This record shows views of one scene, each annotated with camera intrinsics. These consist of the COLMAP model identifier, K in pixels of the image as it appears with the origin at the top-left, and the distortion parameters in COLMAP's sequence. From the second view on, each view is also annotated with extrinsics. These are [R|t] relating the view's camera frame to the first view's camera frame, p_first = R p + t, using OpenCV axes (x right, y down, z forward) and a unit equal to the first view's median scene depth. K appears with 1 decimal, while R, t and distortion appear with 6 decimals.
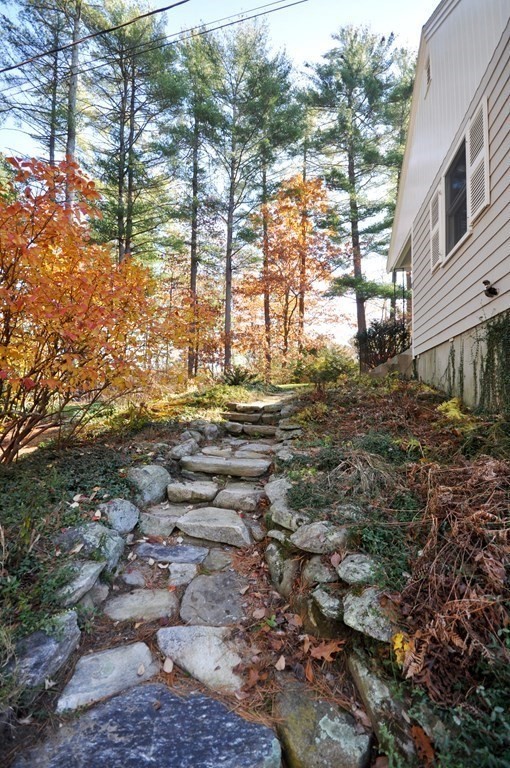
lens RADIAL K [[336.5, 0, 255.0], [0, 336.5, 384.0], [0, 0, 1]] dist [0.012336, -0.012976]
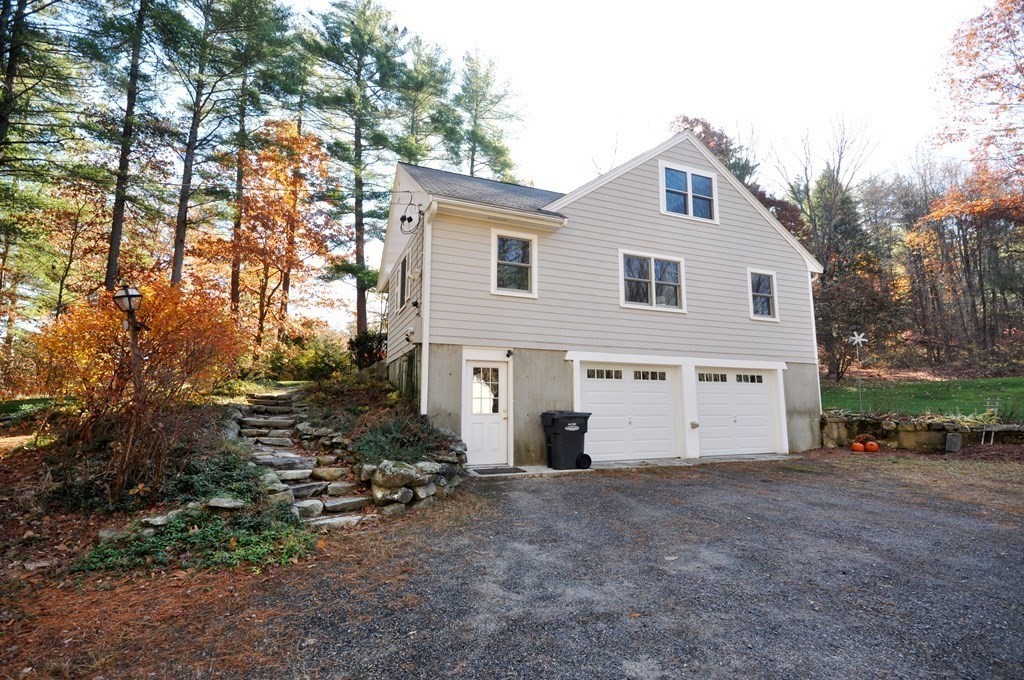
lens RADIAL K [[488.6, 0, 512.3], [0, 488.6, 344.2], [0, 0, 1]] dist [0.023008, 0.000051]
pose [[0.825124, 0.069019, 0.560719, -0.068565], [-0.021452, 0.995621, -0.090984, 0.003663], [-0.564544, 0.063044, 0.822992, -0.264298]]
